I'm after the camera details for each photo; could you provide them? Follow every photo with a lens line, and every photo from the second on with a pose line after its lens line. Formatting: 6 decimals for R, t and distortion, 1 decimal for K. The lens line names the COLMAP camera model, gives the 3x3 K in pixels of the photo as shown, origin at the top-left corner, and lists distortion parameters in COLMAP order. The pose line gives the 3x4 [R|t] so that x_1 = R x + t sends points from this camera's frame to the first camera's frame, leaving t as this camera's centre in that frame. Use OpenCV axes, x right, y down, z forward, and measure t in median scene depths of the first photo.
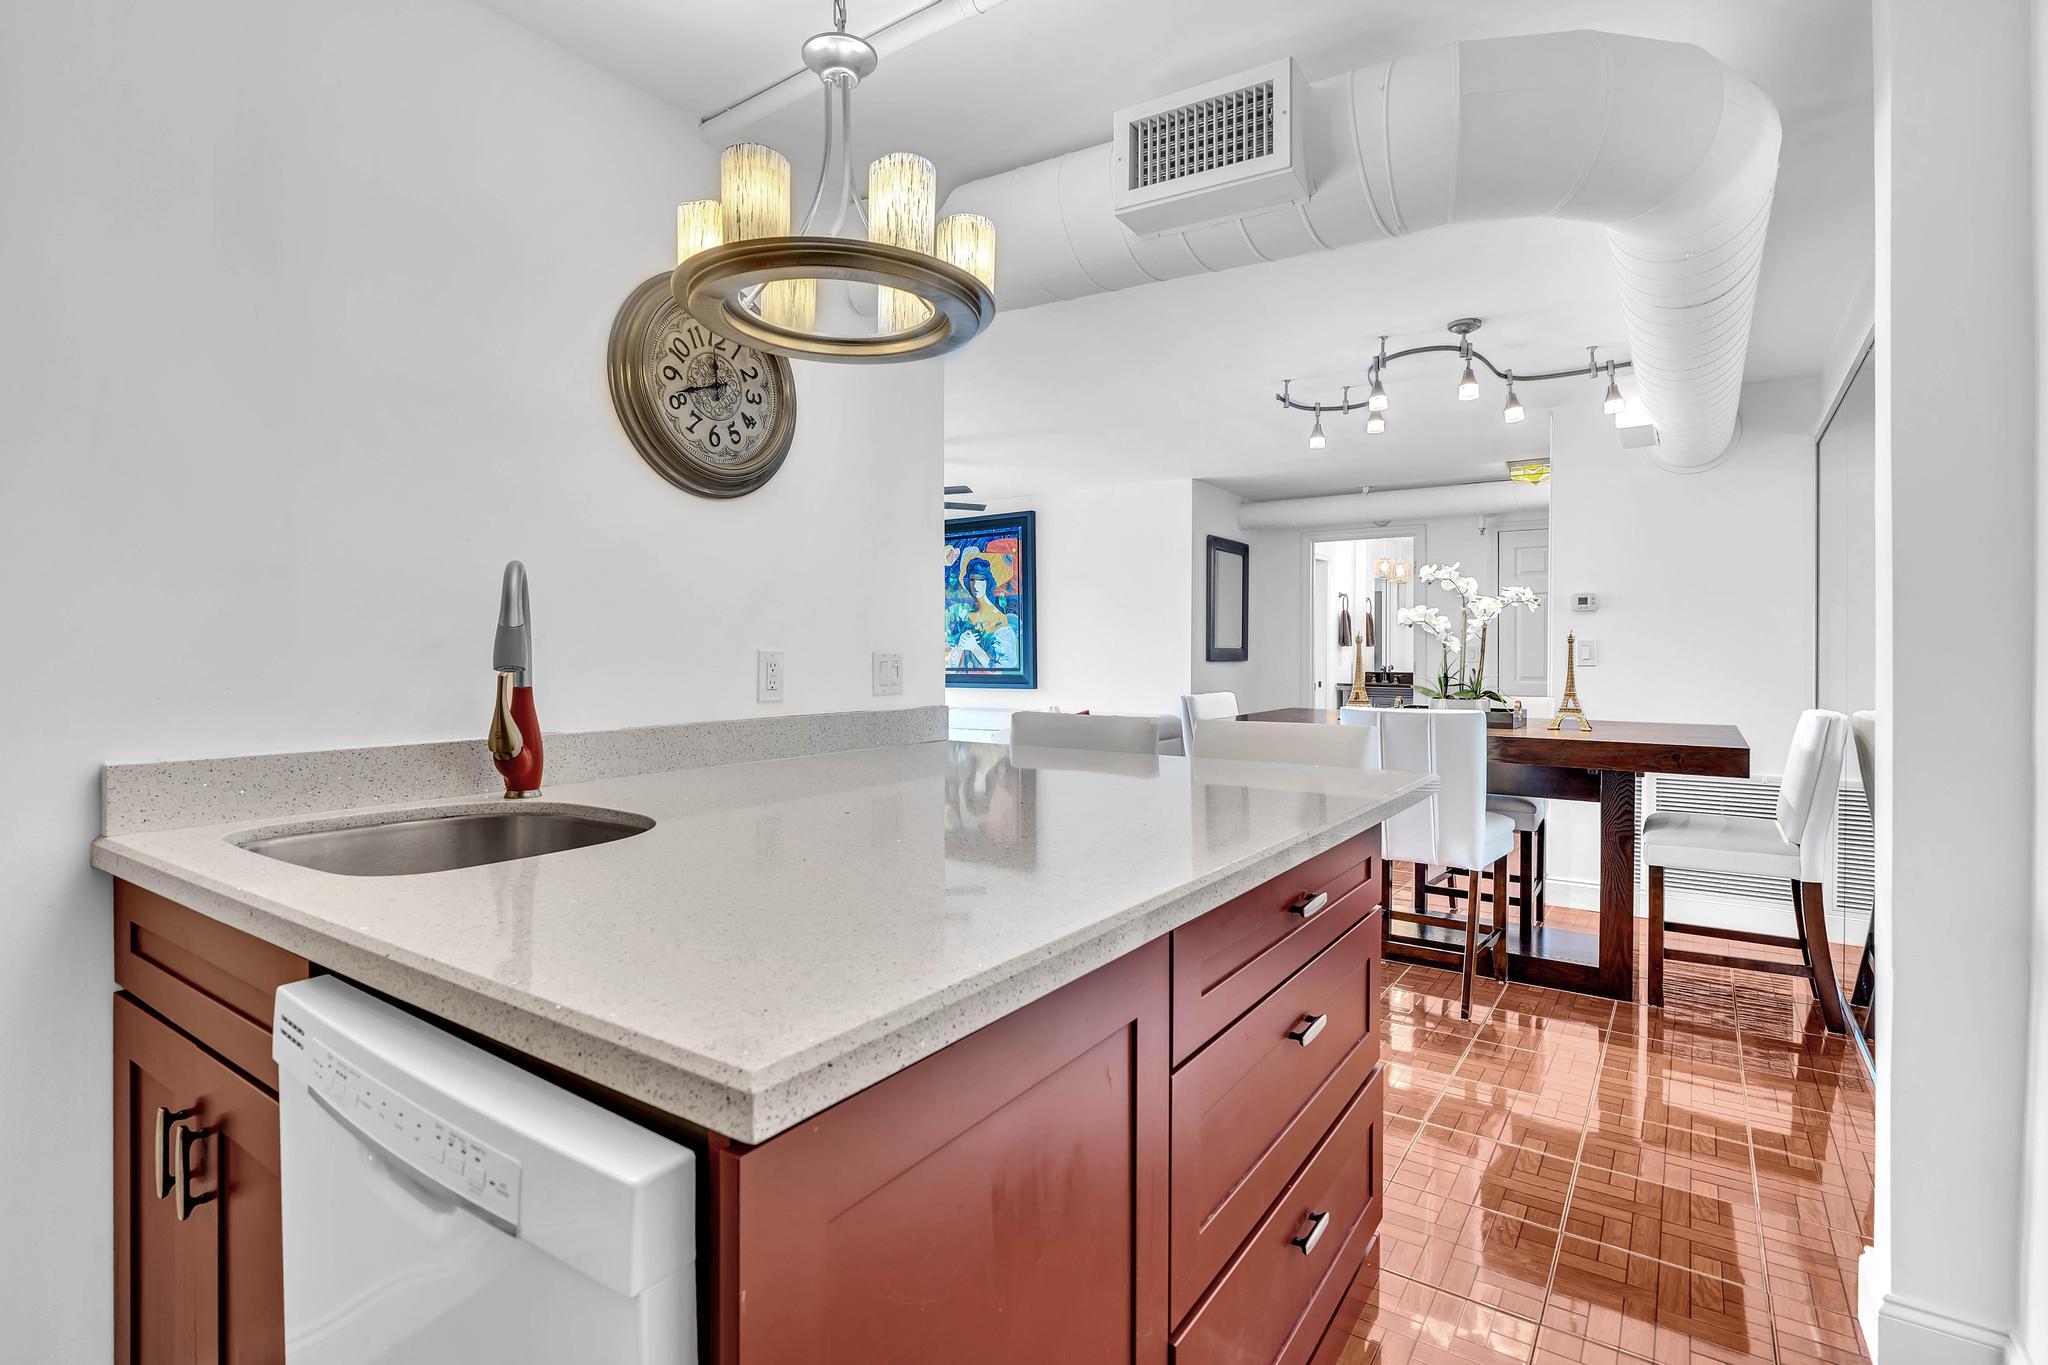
lens RADIAL K [[959.9, 0, 1031.2], [0, 959.9, 668.5], [0, 0, 1]] dist [0.000185, 0.000004]
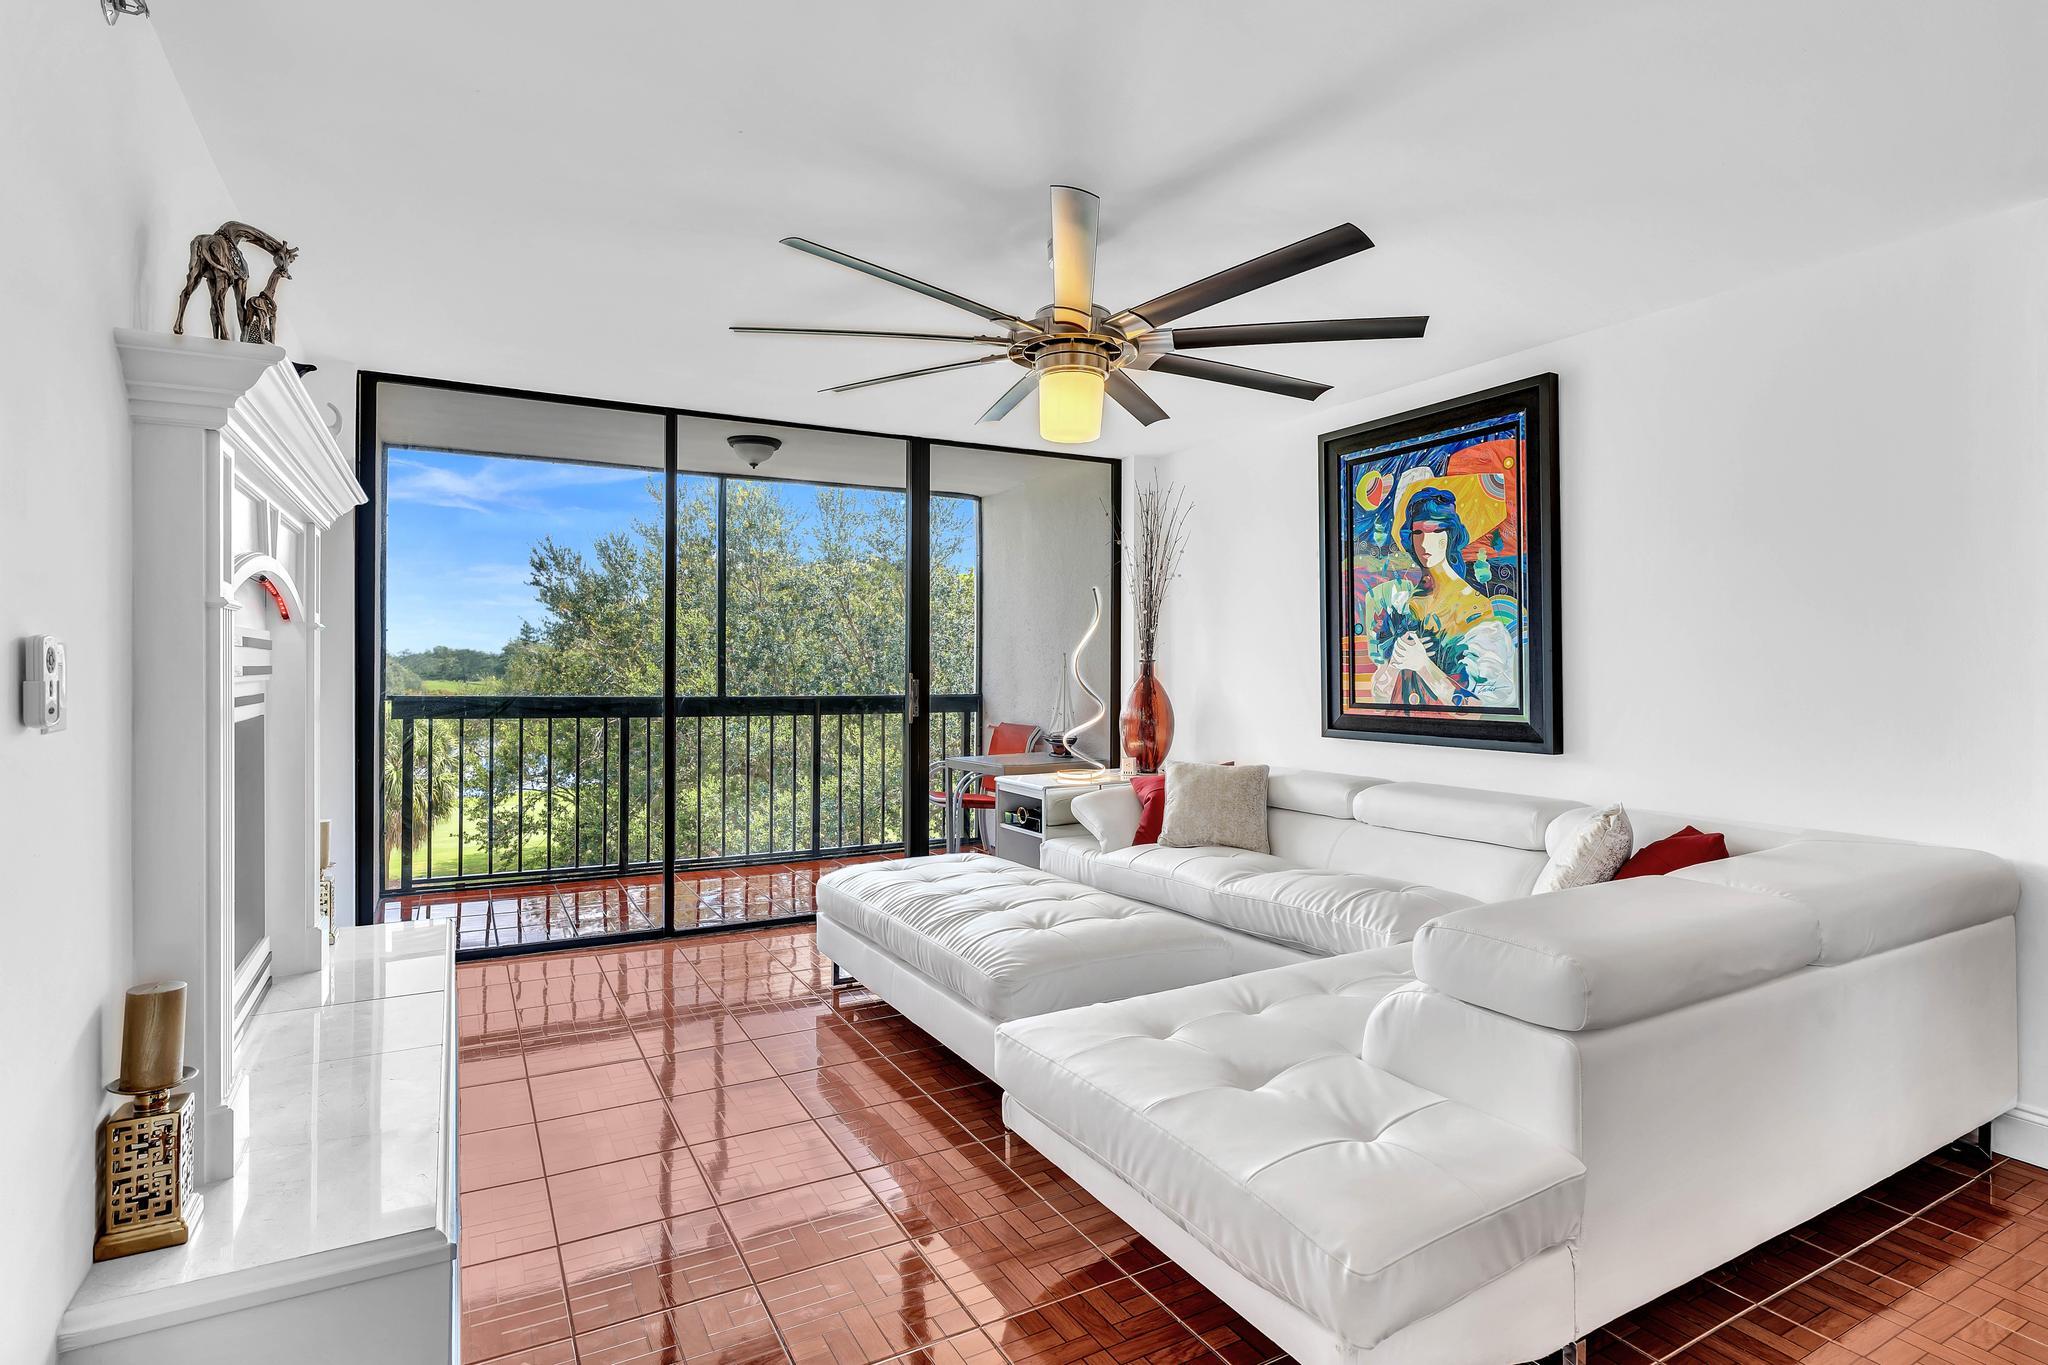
lens RADIAL K [[1048.6, 0, 1019.1], [0, 1048.6, 663.7], [0, 0, 1]] dist [0.004487, 0.001219]
pose [[0.894716, -0.001830, -0.446632, -0.002367], [-0.005743, 0.999862, -0.015603, -0.012915], [0.446599, 0.016525, 0.894581, 0.415520]]
